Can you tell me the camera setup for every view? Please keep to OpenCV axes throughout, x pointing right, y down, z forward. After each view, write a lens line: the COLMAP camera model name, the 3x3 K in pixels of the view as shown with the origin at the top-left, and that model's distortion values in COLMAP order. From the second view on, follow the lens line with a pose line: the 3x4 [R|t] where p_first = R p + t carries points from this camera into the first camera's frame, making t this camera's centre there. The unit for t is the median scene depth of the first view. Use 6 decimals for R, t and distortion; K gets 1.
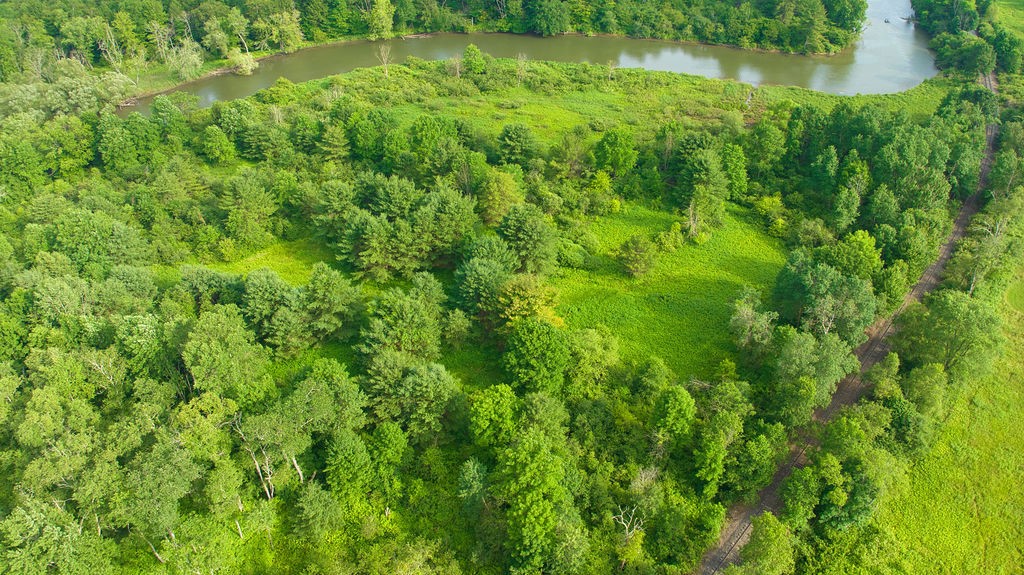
lens RADIAL K [[718.2, 0, 512.0], [0, 718.2, 287.5], [0, 0, 1]] dist [-0.098327, -0.017760]
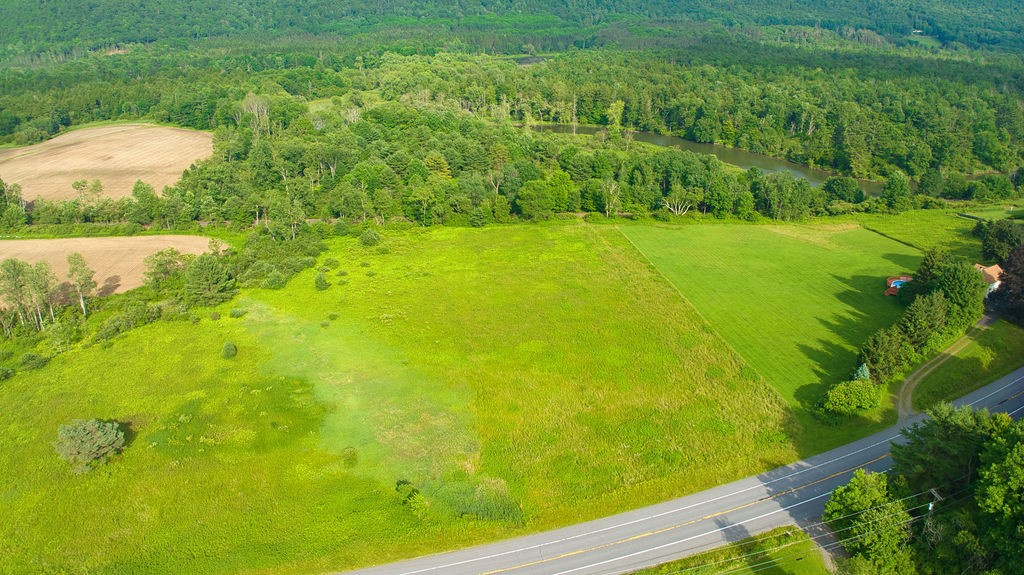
lens RADIAL K [[718.2, 0, 512.0], [0, 718.2, 287.5], [0, 0, 1]] dist [-0.098327, -0.017760]
pose [[0.685735, 0.278283, -0.672552, 1.037100], [-0.434097, 0.898063, -0.071012, 0.241287], [0.584233, 0.340648, 0.736635, -0.286673]]
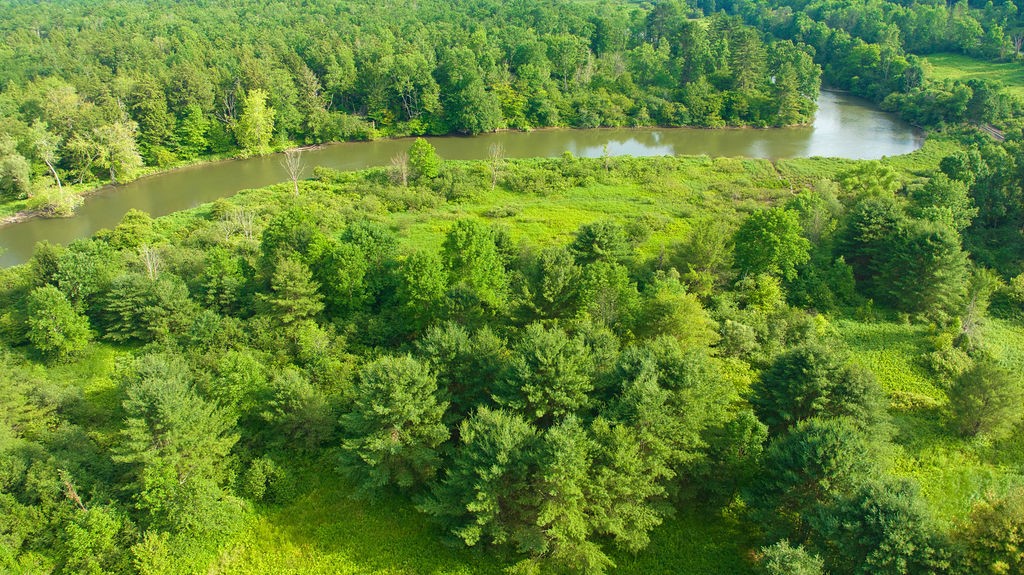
lens RADIAL K [[718.2, 0, 512.0], [0, 718.2, 287.5], [0, 0, 1]] dist [-0.098327, -0.017760]
pose [[0.950617, -0.131751, 0.281014, -0.185248], [0.184130, 0.968280, -0.168907, -0.063401], [-0.249847, 0.212309, 0.944723, 0.339035]]
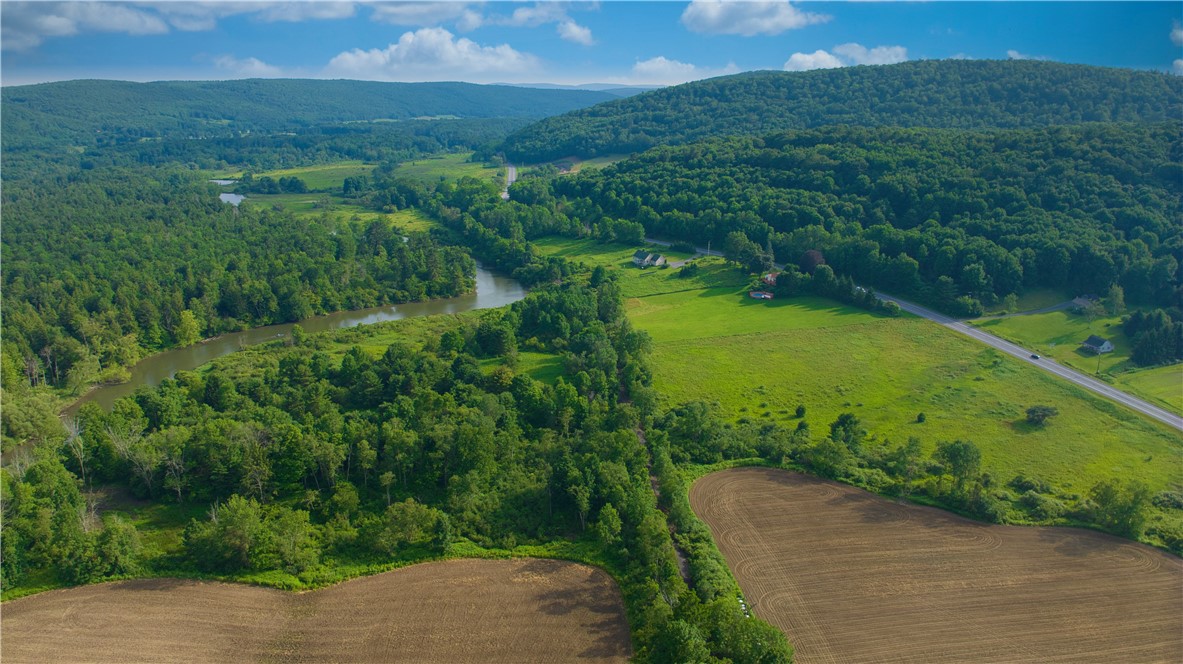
lens RADIAL K [[829.7, 0, 591.5], [0, 829.7, 332.0], [0, 0, 1]] dist [-0.098327, -0.017760]
pose [[0.687930, -0.196598, 0.698642, -0.838624], [0.432485, 0.884082, -0.177073, 0.252643], [-0.582845, 0.423966, 0.693213, -0.570216]]
